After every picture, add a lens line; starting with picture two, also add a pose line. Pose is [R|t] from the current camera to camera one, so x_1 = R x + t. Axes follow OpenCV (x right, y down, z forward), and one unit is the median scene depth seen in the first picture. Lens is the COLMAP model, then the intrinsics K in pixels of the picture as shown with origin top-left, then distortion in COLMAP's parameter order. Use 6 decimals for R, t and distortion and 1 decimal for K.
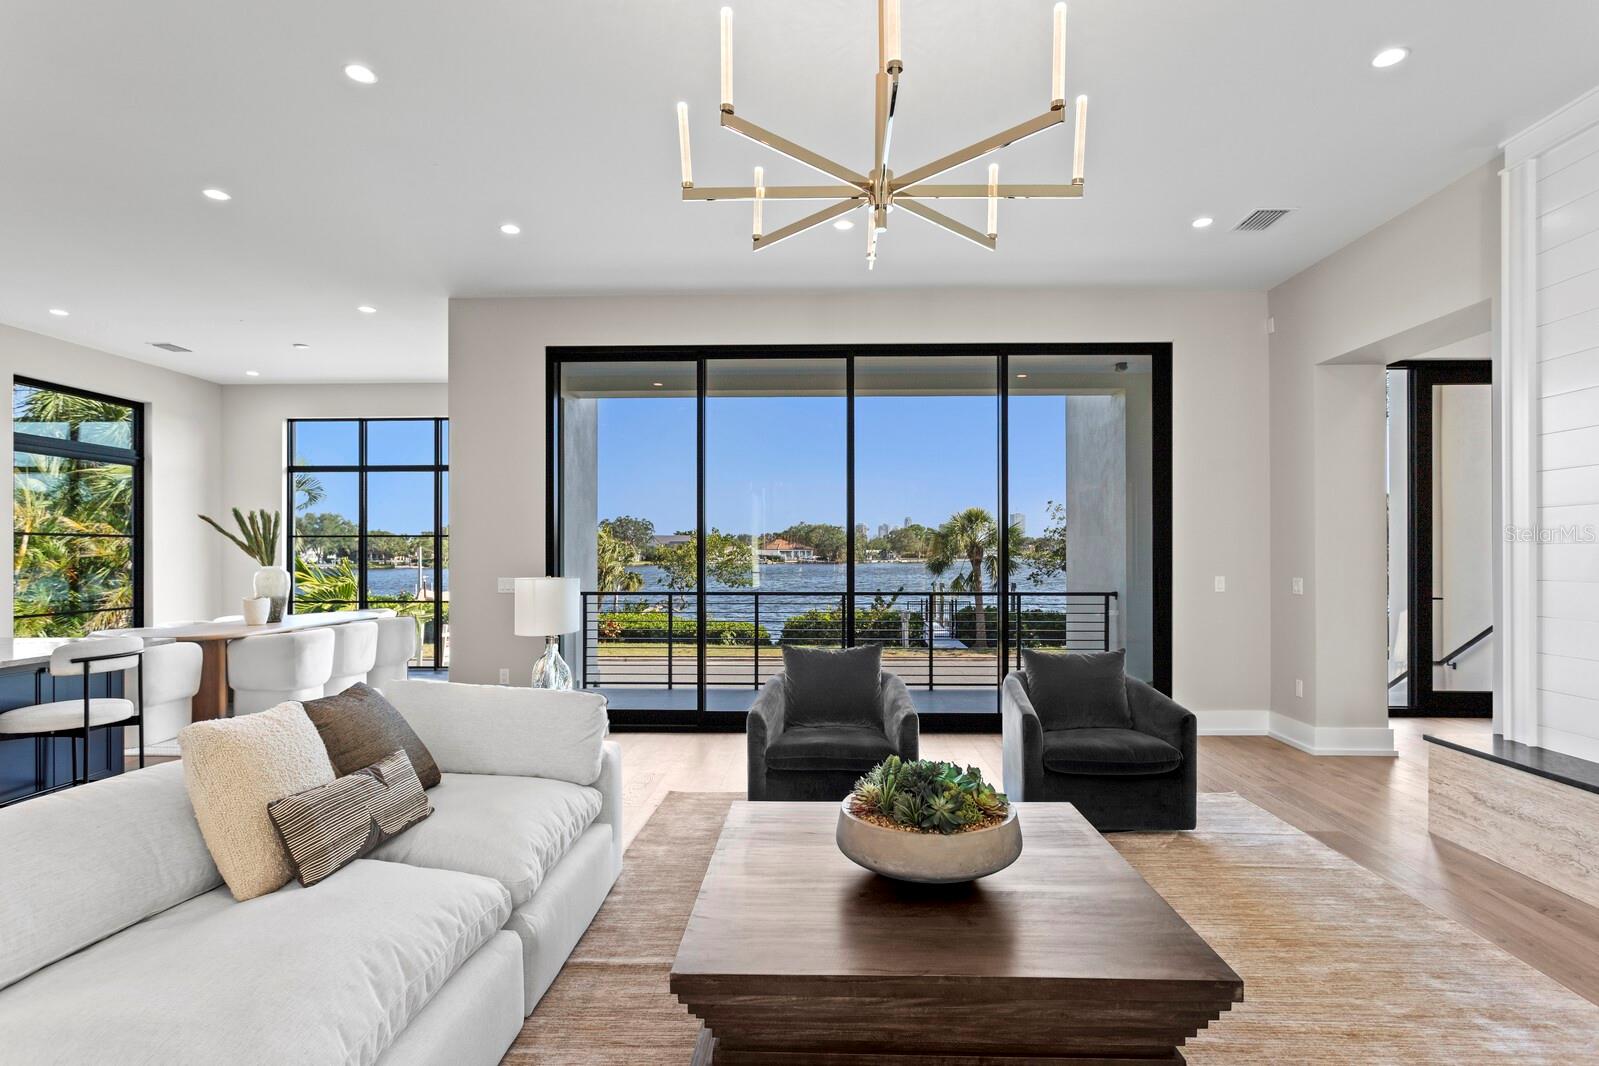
lens RADIAL K [[825.6, 0, 801.1], [0, 825.6, 552.0], [0, 0, 1]] dist [-0.003109, 0.000980]
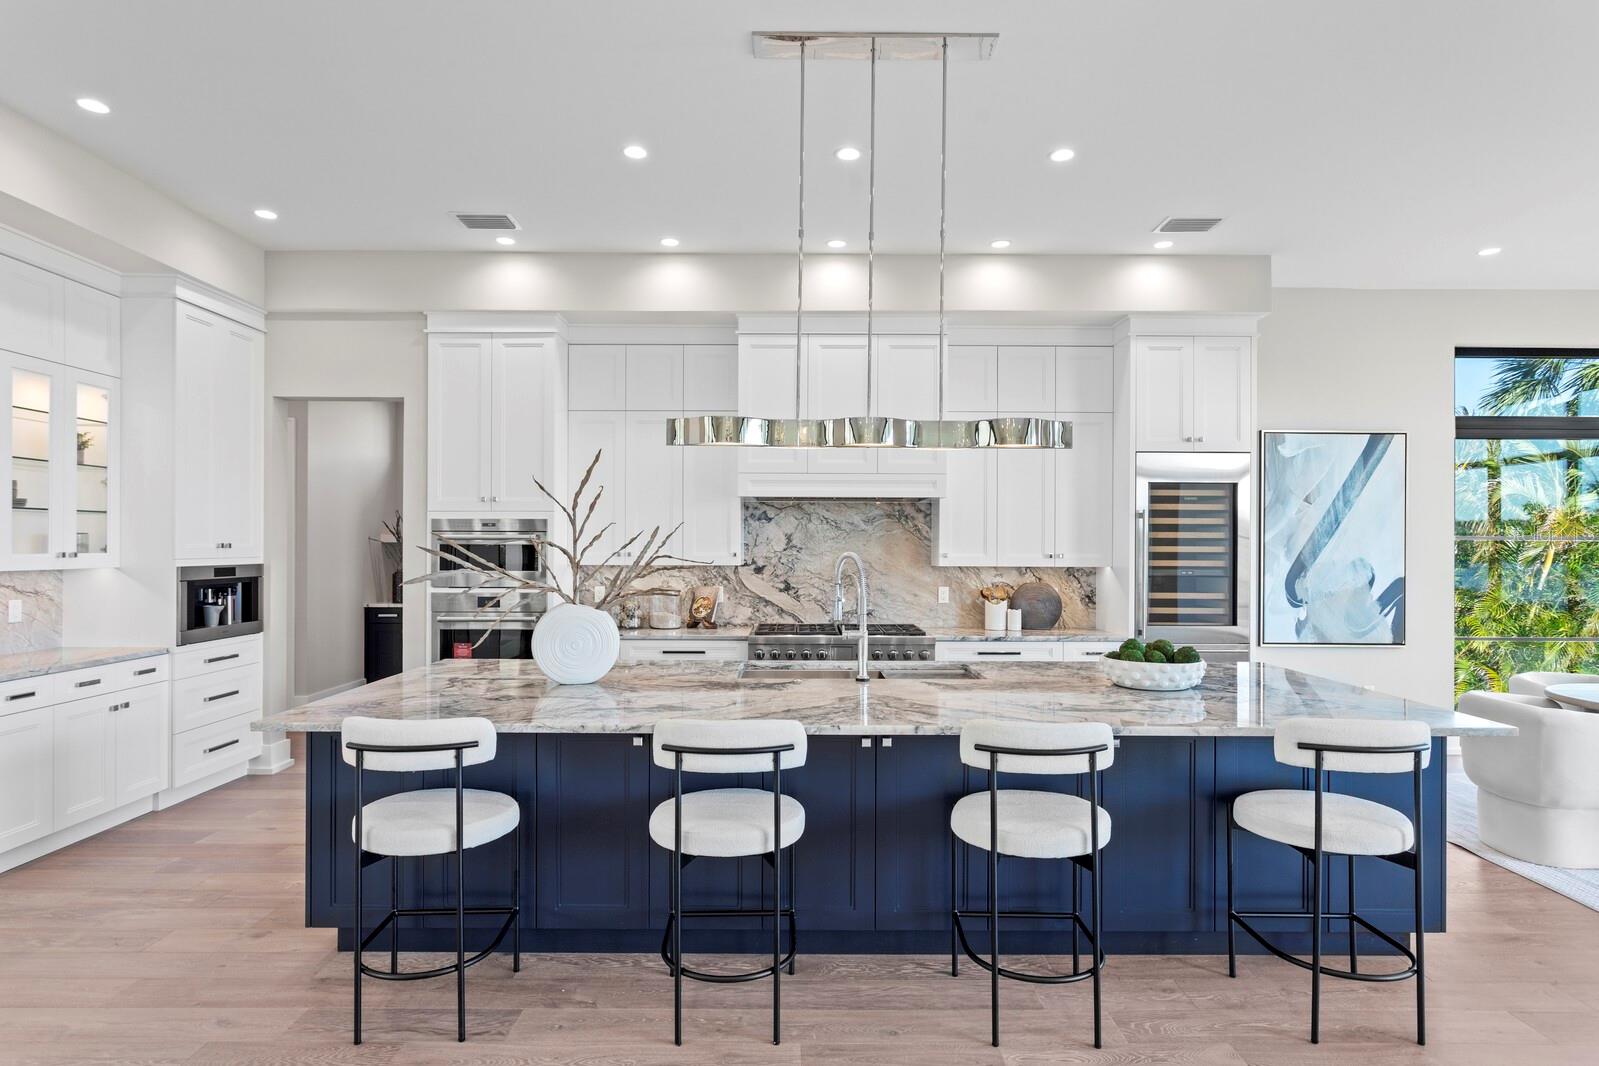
lens RADIAL K [[859.0, 0, 793.9], [0, 859.0, 542.5], [0, 0, 1]] dist [-0.000782, 0.001106]
pose [[0.035606, 0.000148, -0.999366, -0.110303], [-0.004728, 0.999989, -0.000021, -0.014026], [0.999355, 0.004725, 0.035606, 0.293990]]
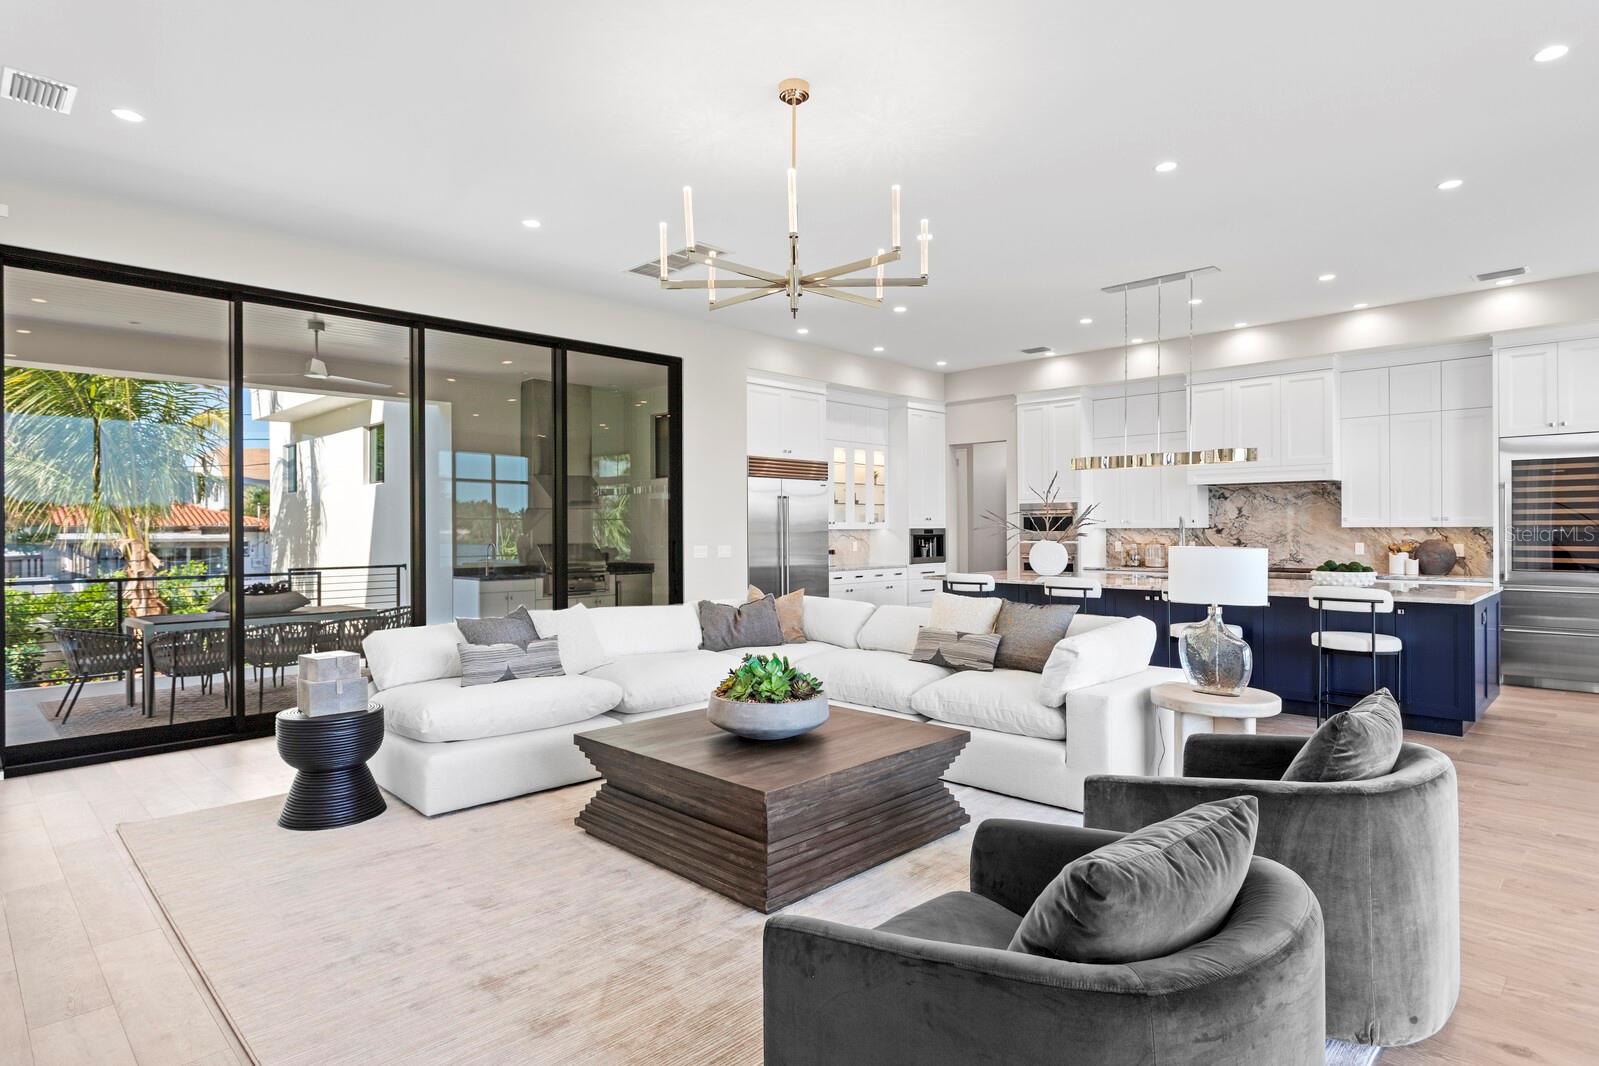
lens RADIAL K [[866.5, 0, 799.3], [0, 866.5, 525.9], [0, 0, 1]] dist [-0.000898, 0.001009]
pose [[-0.675221, 0.002845, -0.737610, 0.417722], [0.005101, 0.999987, -0.000813, 0.002482], [0.737598, -0.004312, -0.675226, 0.693934]]
